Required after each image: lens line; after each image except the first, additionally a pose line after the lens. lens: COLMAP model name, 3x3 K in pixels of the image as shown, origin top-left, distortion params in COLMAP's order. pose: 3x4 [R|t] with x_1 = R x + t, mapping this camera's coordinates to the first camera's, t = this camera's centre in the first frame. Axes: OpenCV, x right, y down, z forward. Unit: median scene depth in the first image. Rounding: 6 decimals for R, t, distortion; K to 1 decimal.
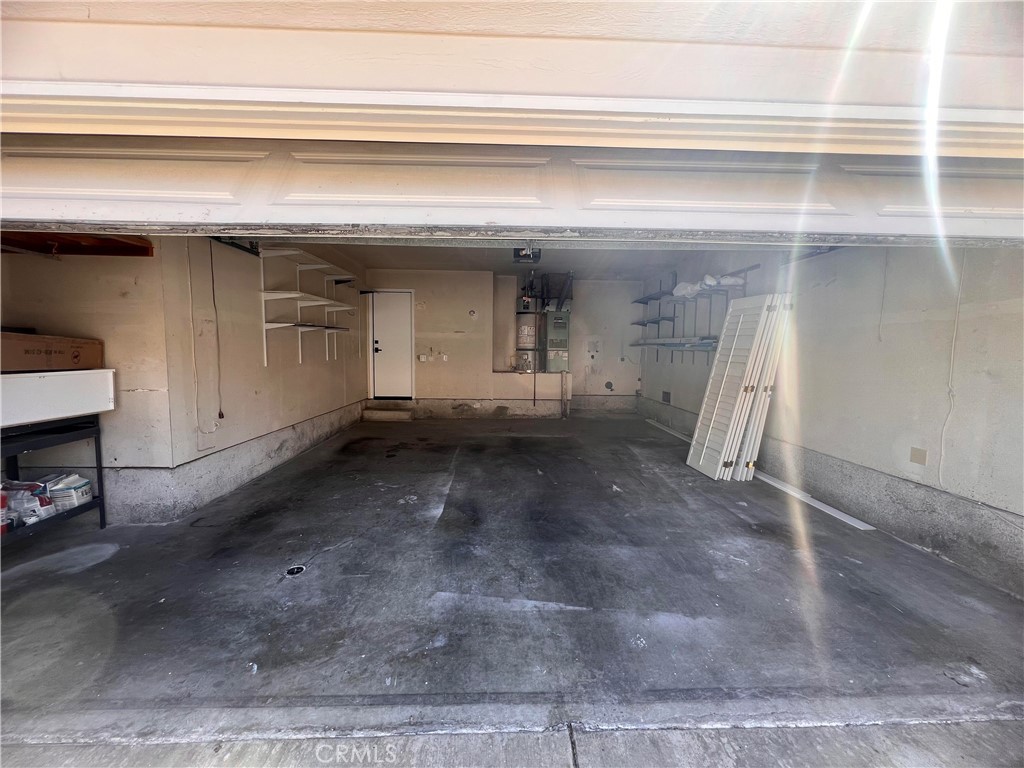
lens RADIAL K [[412.5, 0, 512.4], [0, 412.5, 381.5], [0, 0, 1]] dist [0.001140, -0.000603]
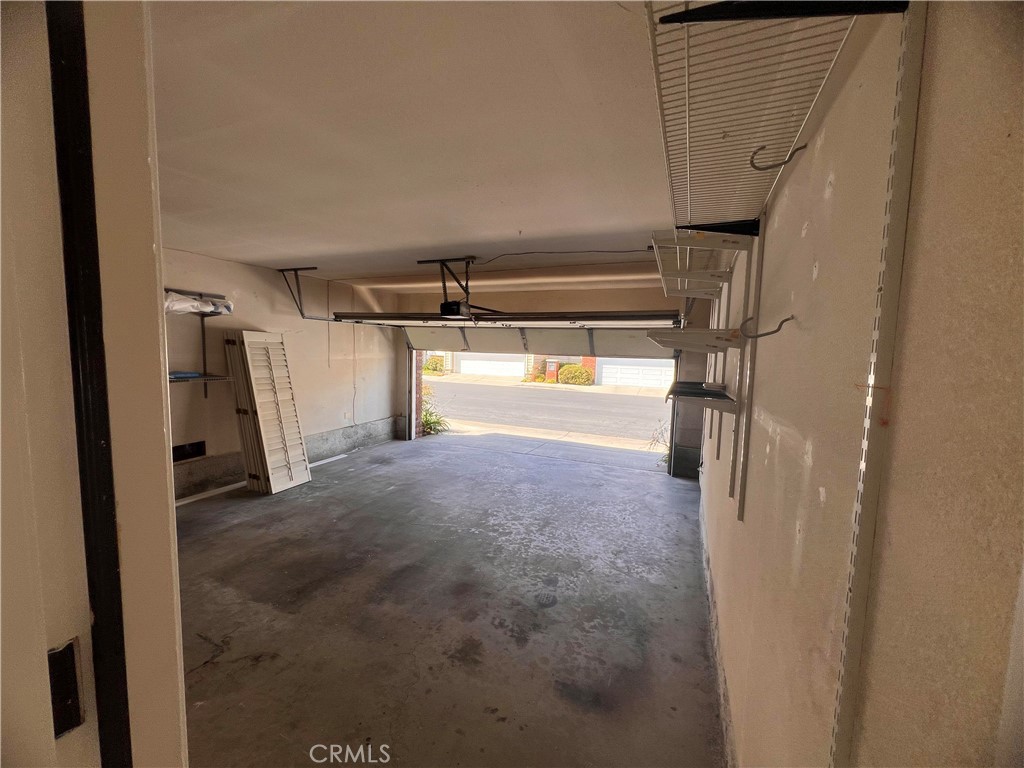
lens RADIAL K [[412.5, 0, 511.6], [0, 412.5, 384.1], [0, 0, 1]] dist [0.001140, -0.000603]
pose [[-0.904246, -0.065414, 0.421973, -0.659516], [0.005402, 0.986366, 0.164480, -0.293638], [-0.426978, 0.151010, -0.891564, 2.077139]]
